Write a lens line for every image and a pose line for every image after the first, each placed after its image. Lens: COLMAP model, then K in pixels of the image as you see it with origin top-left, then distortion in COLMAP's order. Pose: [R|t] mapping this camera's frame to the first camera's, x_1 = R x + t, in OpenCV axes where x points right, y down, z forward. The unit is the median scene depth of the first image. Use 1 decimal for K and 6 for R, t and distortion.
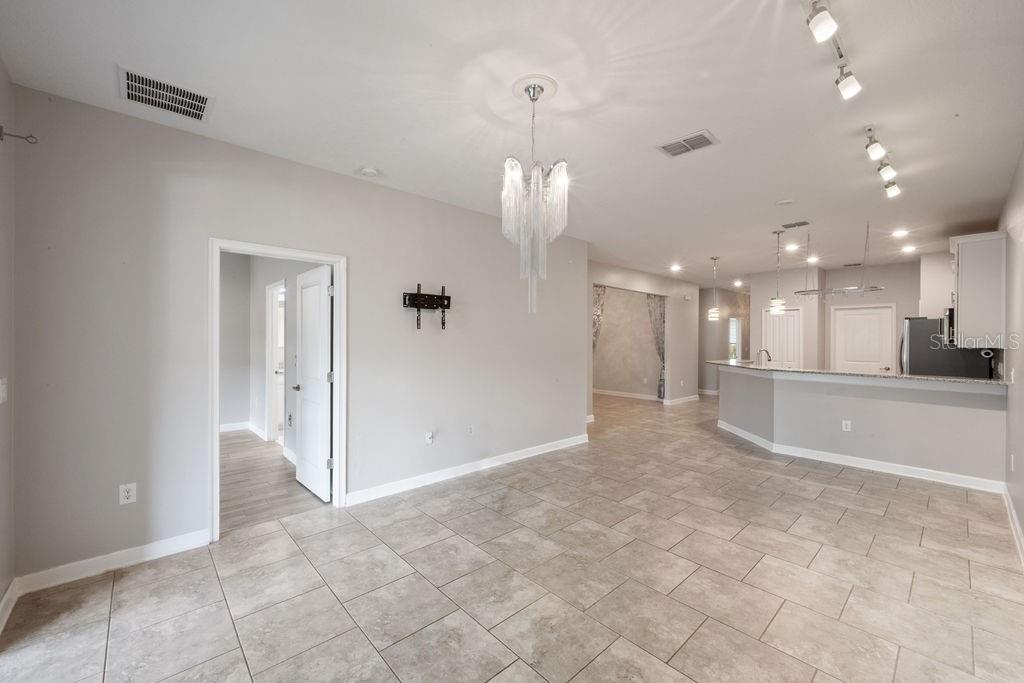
lens RADIAL K [[407.6, 0, 505.6], [0, 407.6, 341.4], [0, 0, 1]] dist [-0.004569, 0.001265]
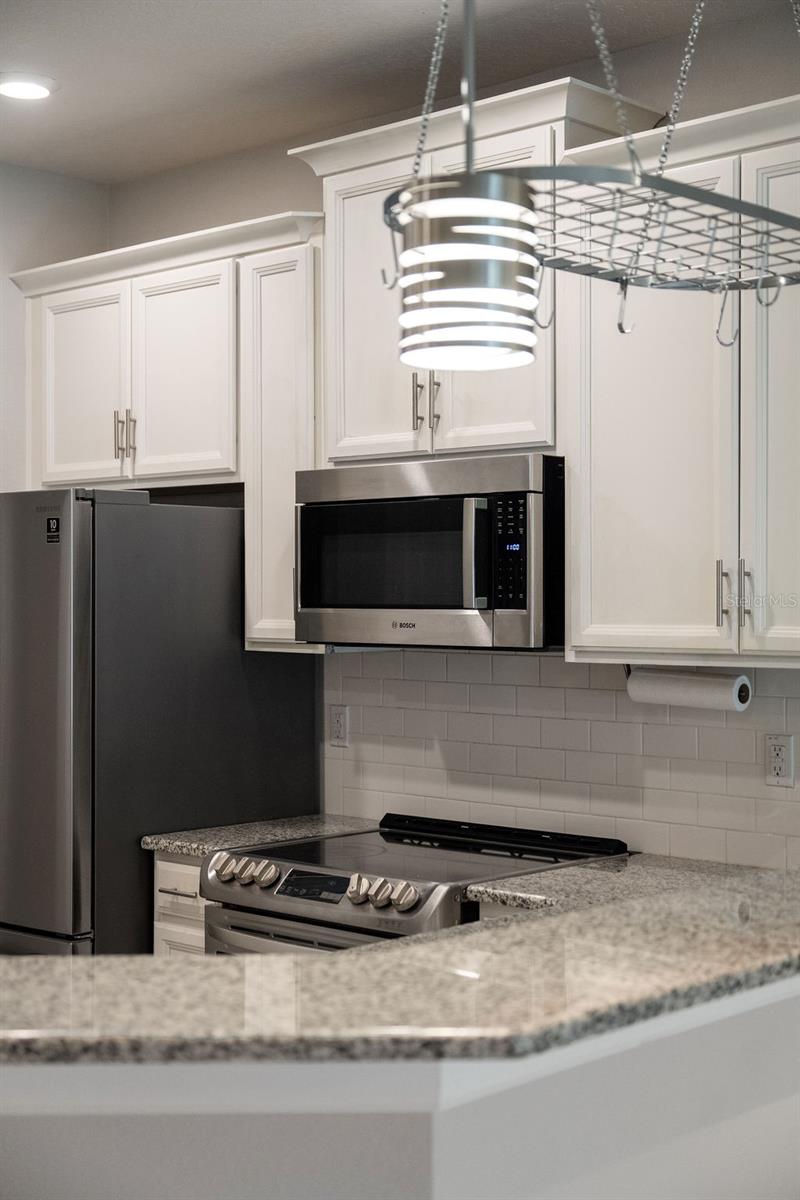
lens RADIAL K [[1694.5, 0, 406.9], [0, 1694.5, 588.6], [0, 0, 1]] dist [0.052048, 0.000000]
pose [[-0.101618, -0.002374, 0.994821, 0.372549], [0.003997, 0.999988, 0.002795, -0.024839], [-0.994815, 0.004261, -0.101607, 1.295082]]
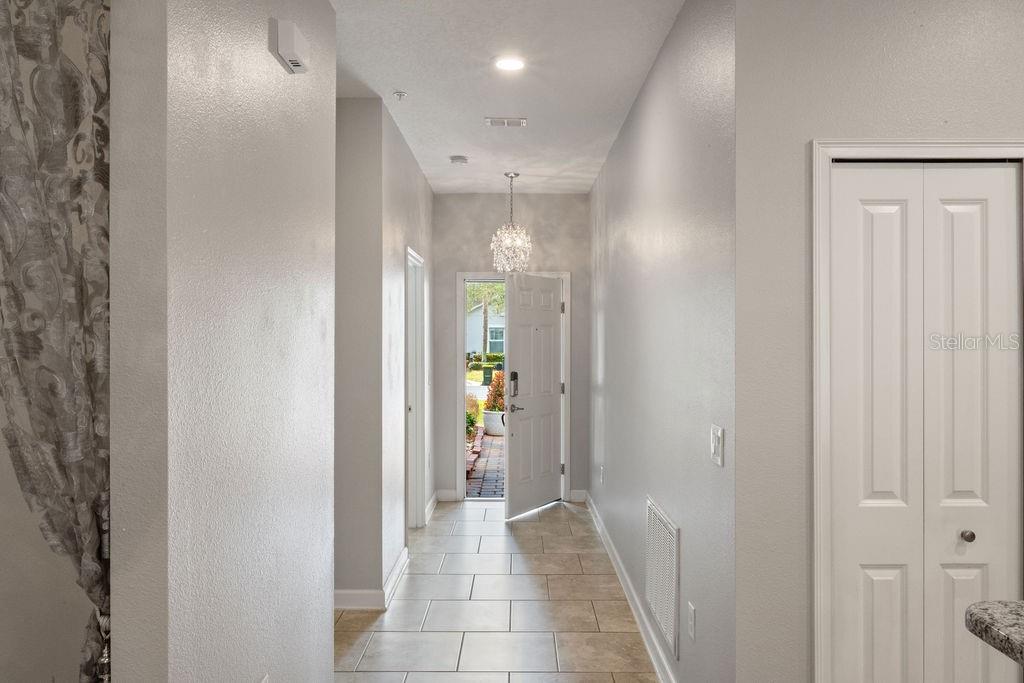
lens RADIAL K [[741.2, 0, 505.7], [0, 741.2, 342.7], [0, 0, 1]] dist [0.028761, 0.000057]
pose [[0.671263, -0.009245, 0.741161, 0.697873], [0.004962, 0.999956, 0.007980, -0.021350], [-0.741202, -0.001679, 0.671280, 1.759871]]
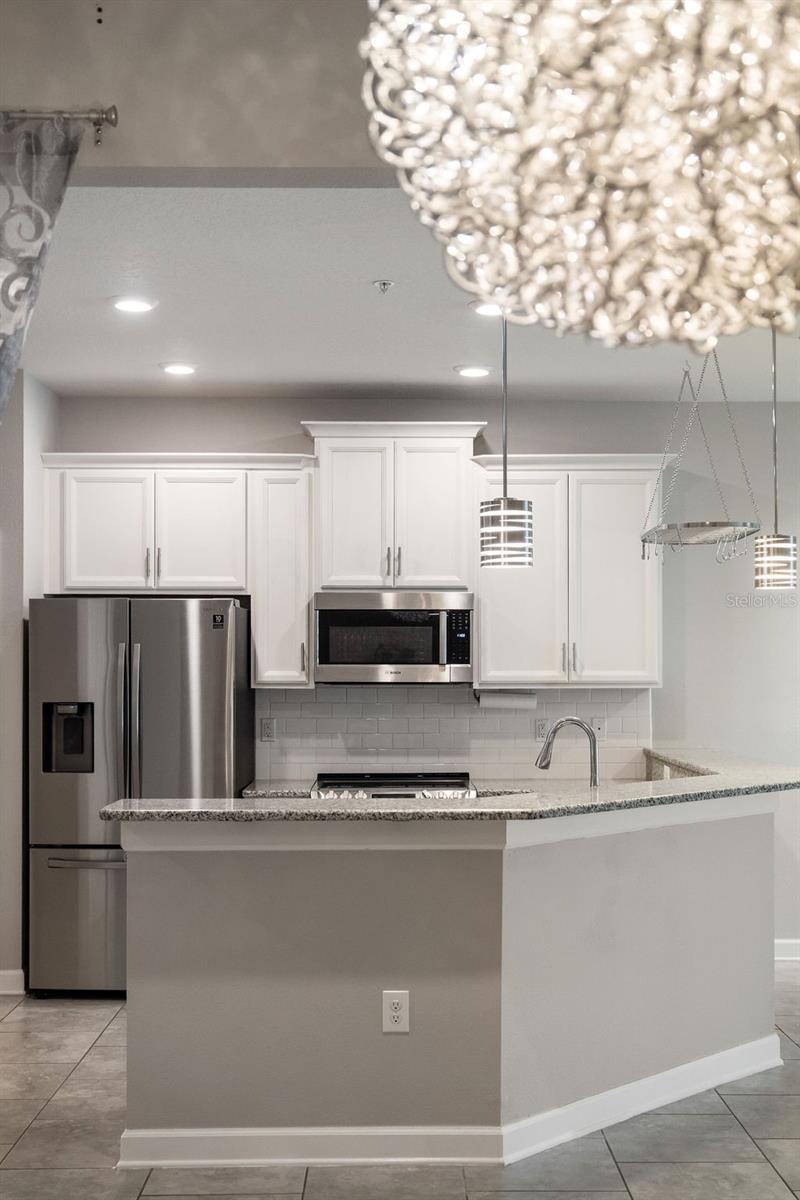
lens RADIAL K [[1541.6, 0, 410.4], [0, 1541.6, 632.6], [0, 0, 1]] dist [0.035985, 0.000000]
pose [[-0.768132, 0.001093, 0.640290, 0.185754], [-0.003471, 0.999977, -0.005871, -0.036596], [-0.640282, -0.006732, -0.768110, 2.505975]]
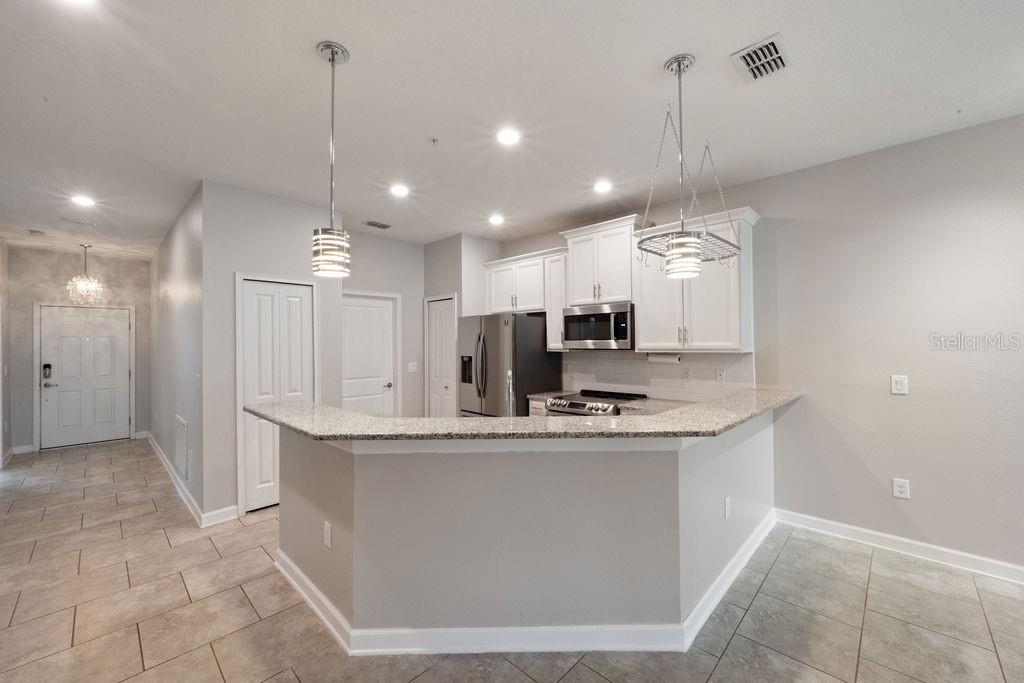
lens RADIAL K [[407.6, 0, 511.7], [0, 407.6, 339.4], [0, 0, 1]] dist [-0.004569, 0.001265]
pose [[-0.079100, 0.004194, 0.996858, 0.373005], [0.013053, 0.999910, -0.003171, -0.012793], [-0.996781, 0.012761, -0.079148, 1.464777]]
